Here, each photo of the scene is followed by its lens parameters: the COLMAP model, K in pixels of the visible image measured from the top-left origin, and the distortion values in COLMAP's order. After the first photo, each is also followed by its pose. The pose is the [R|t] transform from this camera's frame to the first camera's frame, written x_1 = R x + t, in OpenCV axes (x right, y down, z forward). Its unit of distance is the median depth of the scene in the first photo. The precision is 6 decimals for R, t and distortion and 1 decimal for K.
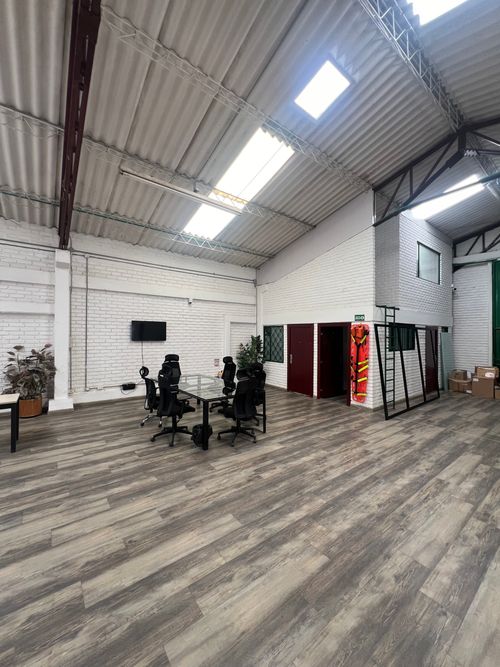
lens RADIAL K [[269.9, 0, 247.7], [0, 269.9, 334.1], [0, 0, 1]] dist [0.001648, 0.000286]
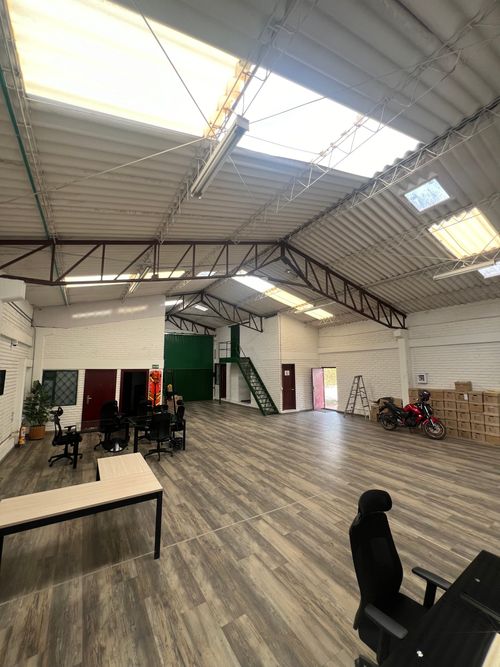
lens RADIAL K [[269.9, 0, 253.3], [0, 269.9, 330.6], [0, 0, 1]] dist [0.001648, 0.000286]
pose [[0.082474, 0.127714, 0.988376, -1.105681], [0.000148, 0.991753, -0.128163, -0.060911], [-0.996593, 0.010716, 0.081775, 0.238051]]
